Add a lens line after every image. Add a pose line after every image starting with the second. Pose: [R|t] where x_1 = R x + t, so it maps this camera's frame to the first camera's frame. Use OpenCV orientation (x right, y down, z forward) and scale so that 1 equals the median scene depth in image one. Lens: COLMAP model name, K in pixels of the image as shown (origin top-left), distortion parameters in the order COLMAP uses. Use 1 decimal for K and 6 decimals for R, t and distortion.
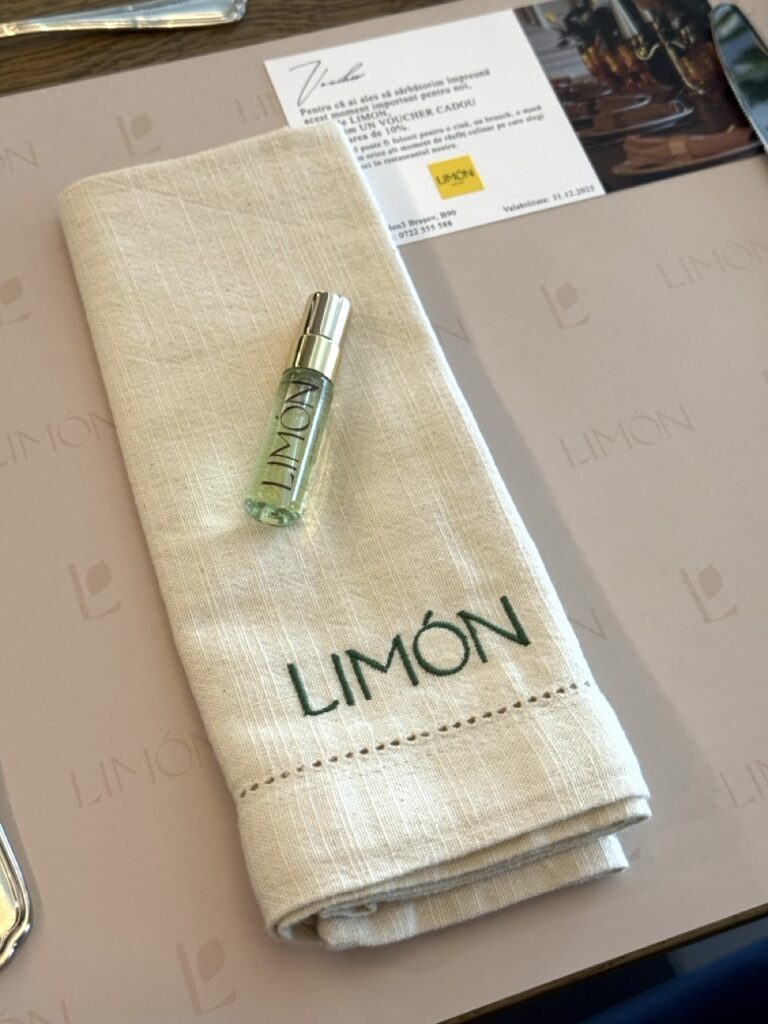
lens RADIAL K [[1434.5, 0, 387.4], [0, 1434.5, 509.6], [0, 0, 1]] dist [0.107381, 0.000000]
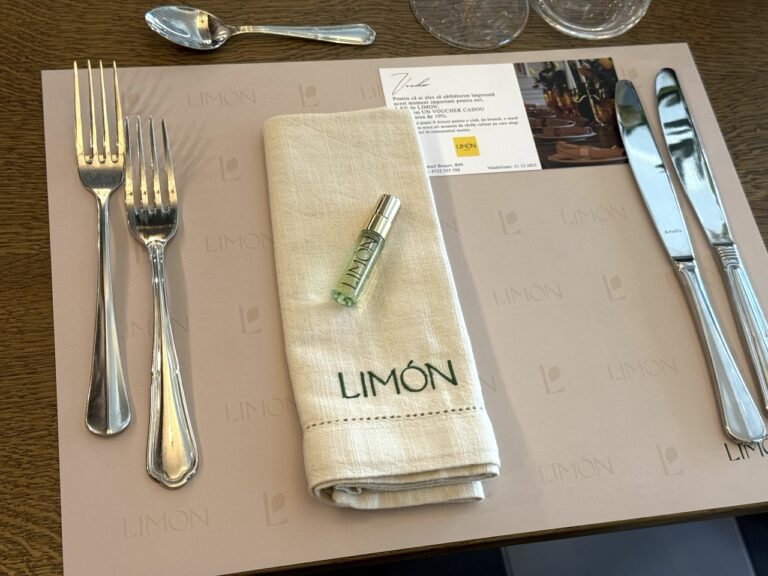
lens RADIAL K [[1075.8, 0, 382.7], [0, 1075.8, 288.8], [0, 0, 1]] dist [0.107381, 0.000000]
pose [[0.982935, 0.183143, -0.017239, -0.003127], [-0.183670, 0.982299, -0.036805, 0.033084], [0.010193, 0.039343, 0.999174, -0.490262]]
